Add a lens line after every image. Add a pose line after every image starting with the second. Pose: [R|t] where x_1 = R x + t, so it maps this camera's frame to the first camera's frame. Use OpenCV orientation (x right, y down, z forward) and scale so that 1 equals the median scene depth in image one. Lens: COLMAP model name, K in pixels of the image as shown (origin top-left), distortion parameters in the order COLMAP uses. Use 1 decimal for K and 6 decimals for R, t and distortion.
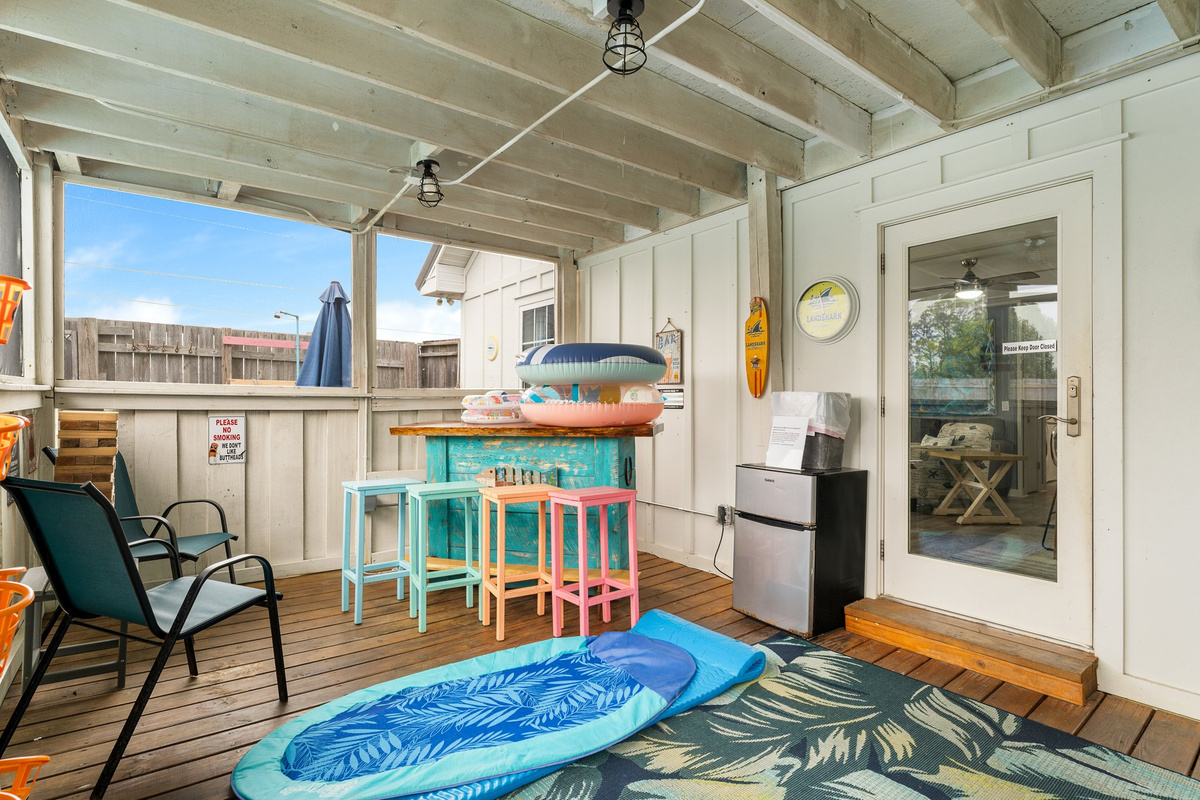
lens RADIAL K [[582.6, 0, 594.7], [0, 582.6, 400.8], [0, 0, 1]] dist [-0.015080, 0.000181]
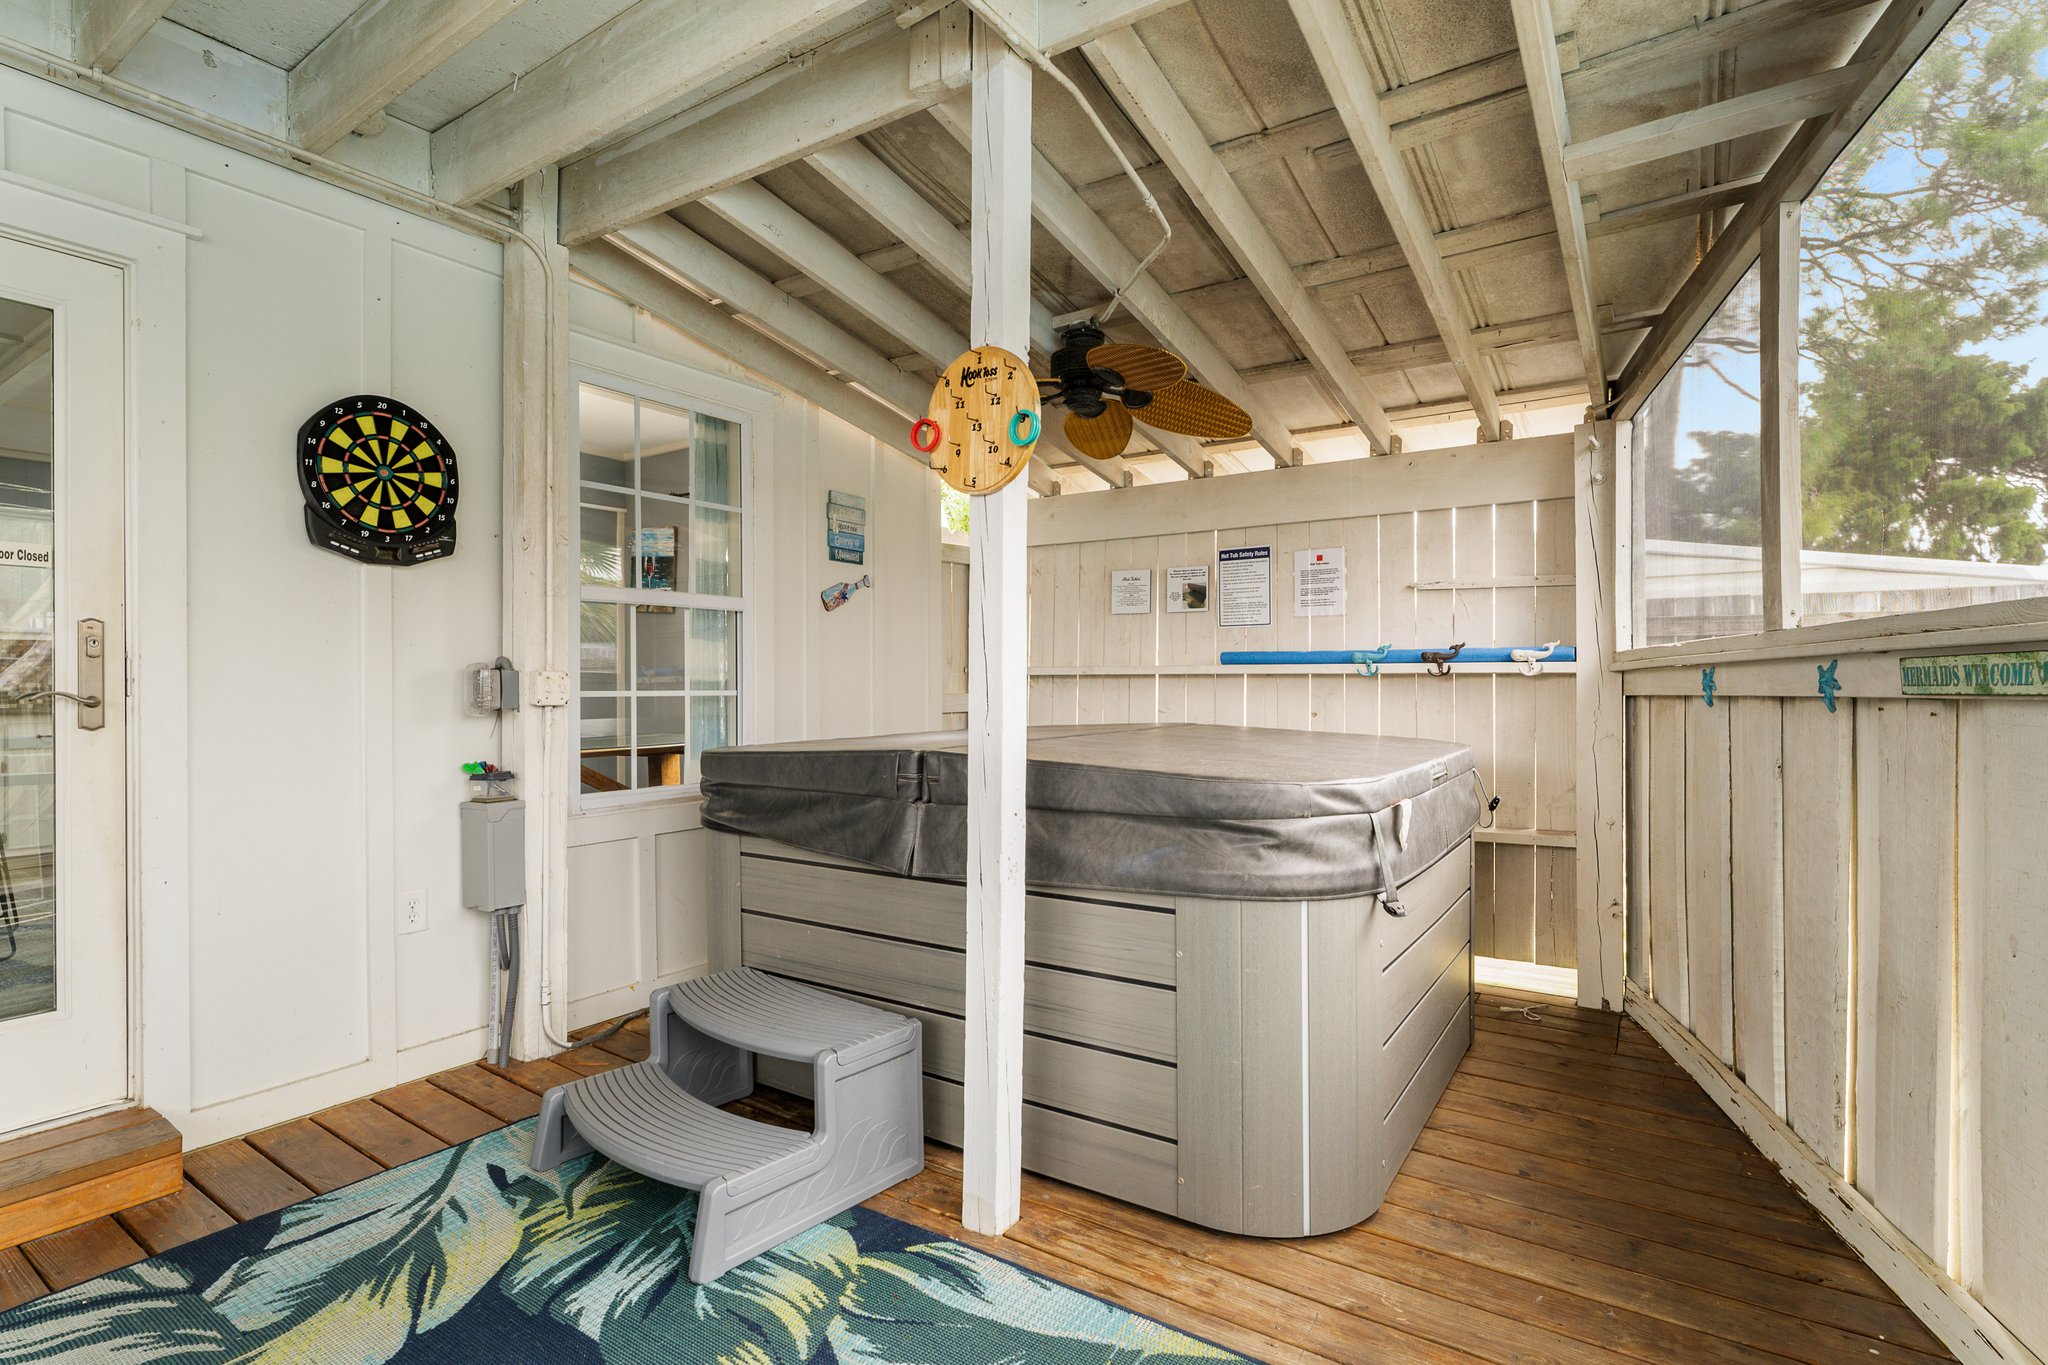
lens RADIAL K [[994.3, 0, 1013.1], [0, 994.3, 687.6], [0, 0, 1]] dist [-0.015080, 0.000181]
pose [[-0.332009, -0.006529, 0.943254, -0.379269], [-0.008093, 0.999959, 0.004072, 0.012770], [-0.943242, -0.006282, -0.332048, 0.561546]]
